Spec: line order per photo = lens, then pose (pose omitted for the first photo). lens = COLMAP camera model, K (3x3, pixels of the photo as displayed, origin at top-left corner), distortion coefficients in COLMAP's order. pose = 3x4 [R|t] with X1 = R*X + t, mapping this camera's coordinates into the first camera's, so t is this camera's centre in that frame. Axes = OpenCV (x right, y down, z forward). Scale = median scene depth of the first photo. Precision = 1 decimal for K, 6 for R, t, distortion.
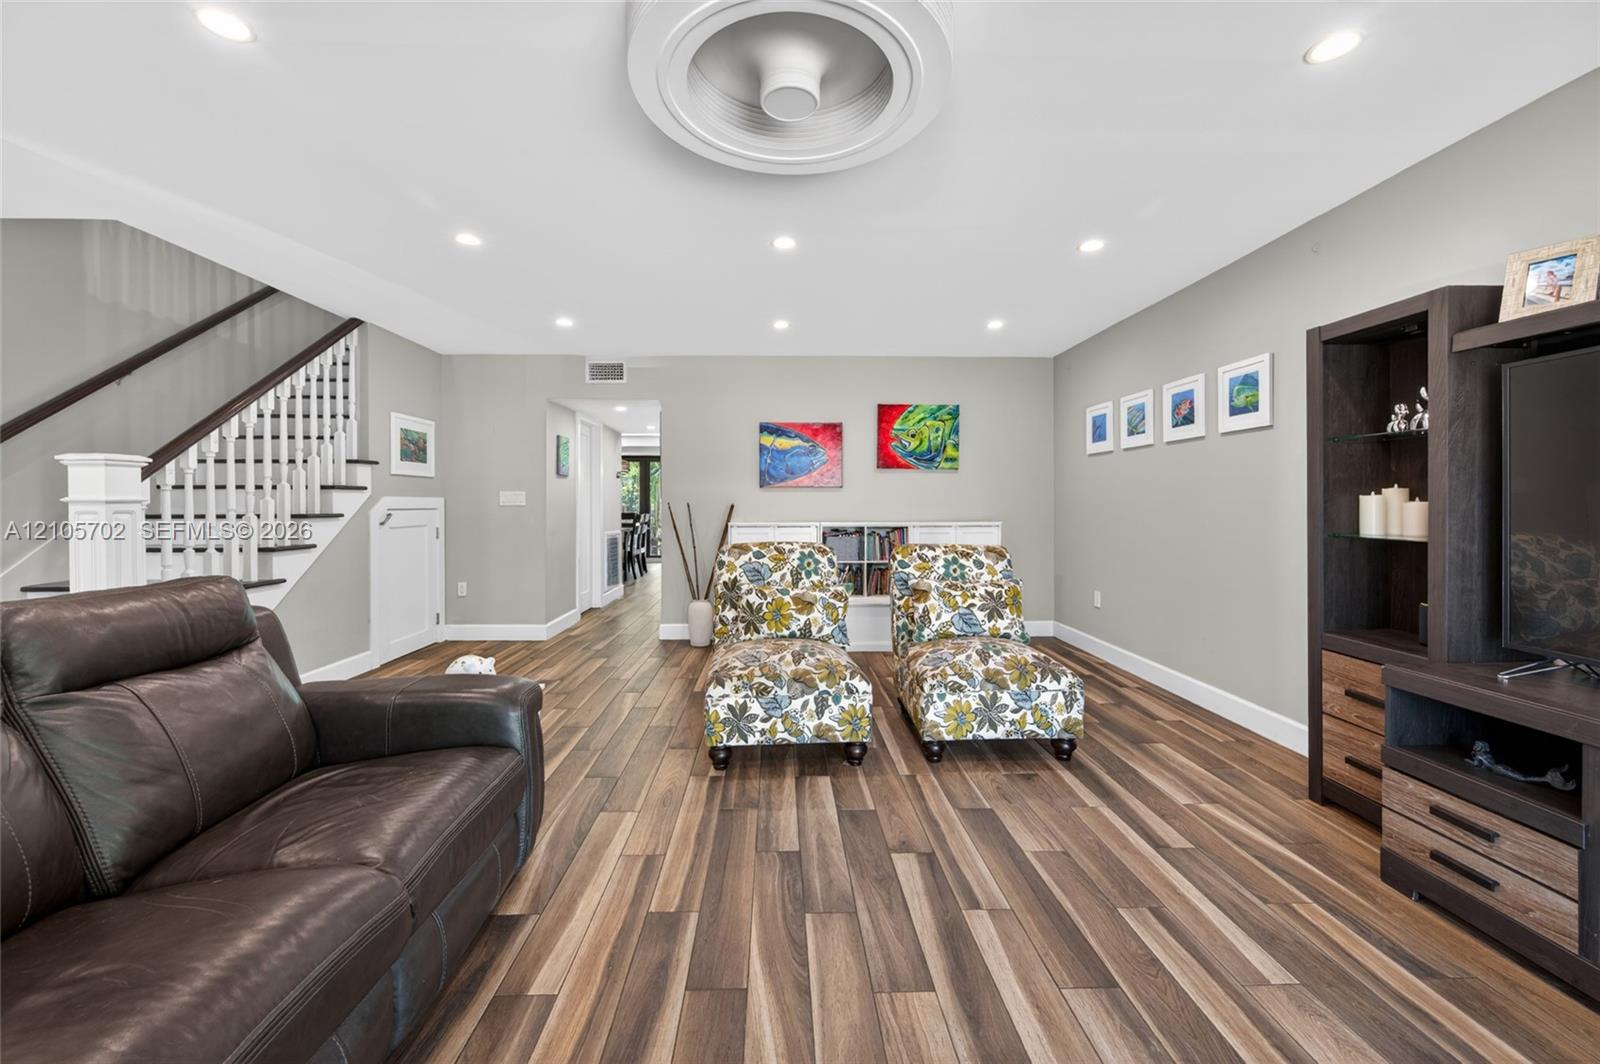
lens RADIAL K [[621.7, 0, 780.9], [0, 621.7, 521.8], [0, 0, 1]] dist [-0.000822, 0.000017]
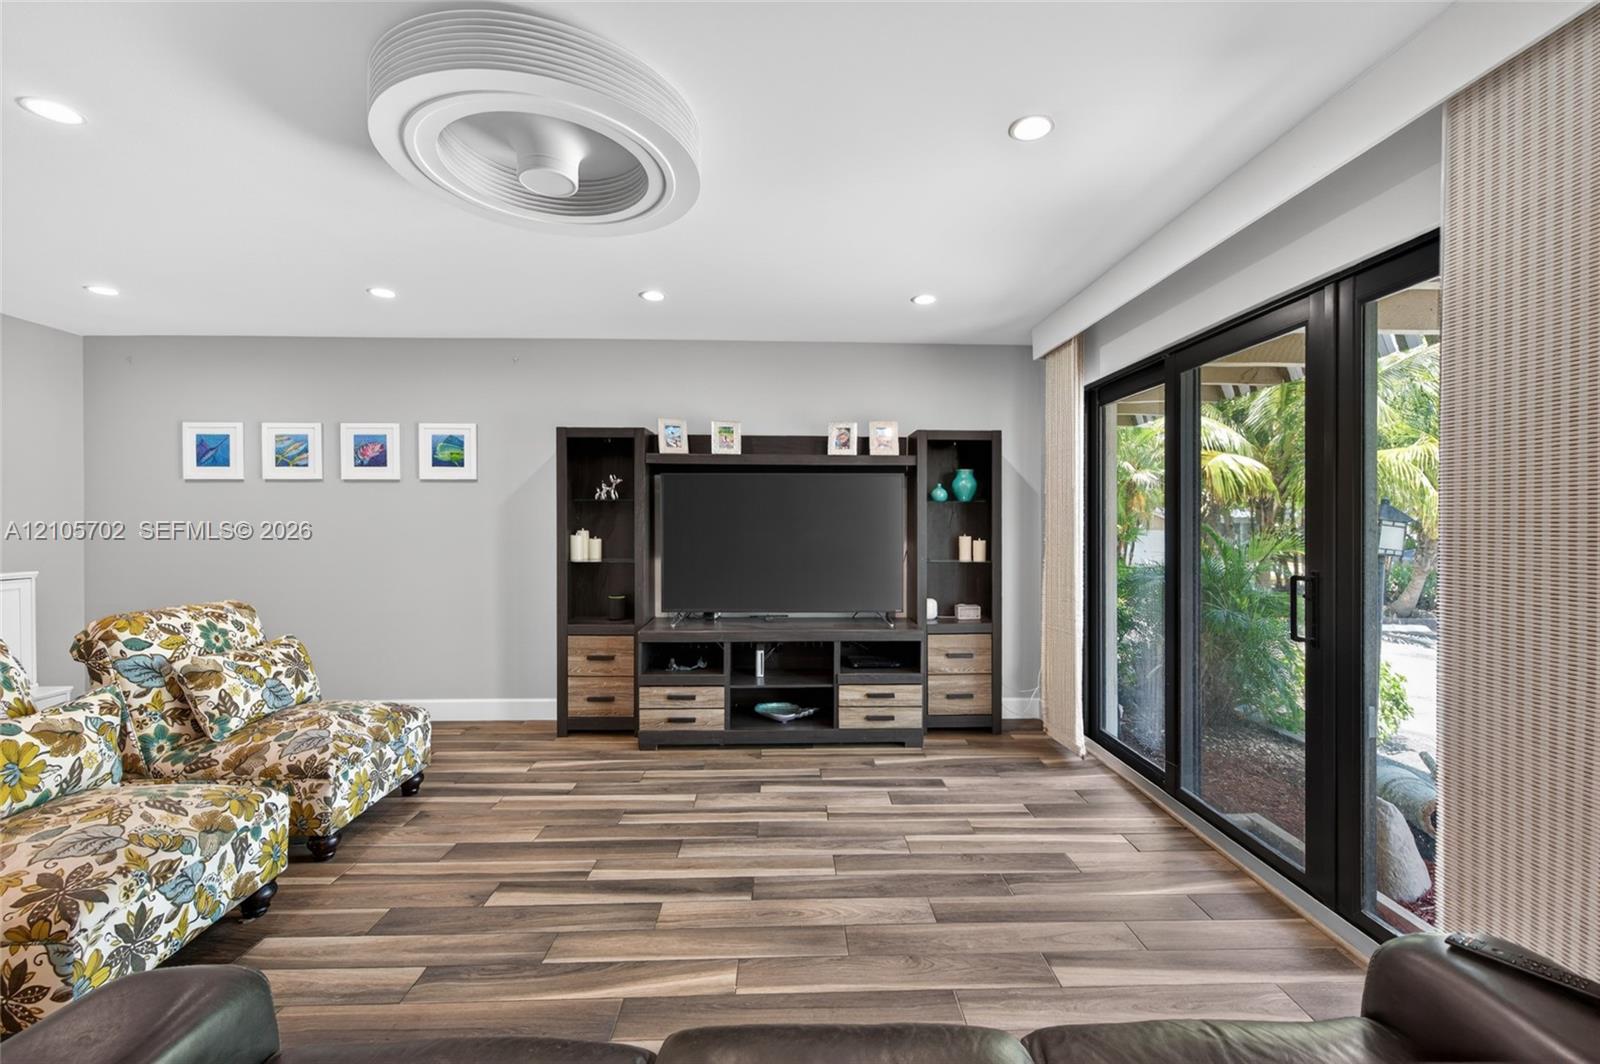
lens RADIAL K [[723.4, 0, 782.8], [0, 723.4, 532.6], [0, 0, 1]] dist [-0.000454, -0.000263]
pose [[-0.010062, -0.026964, 0.999586, -0.747967], [0.026966, 0.999266, 0.027226, -0.069536], [-0.999586, 0.027229, -0.009328, 0.383883]]
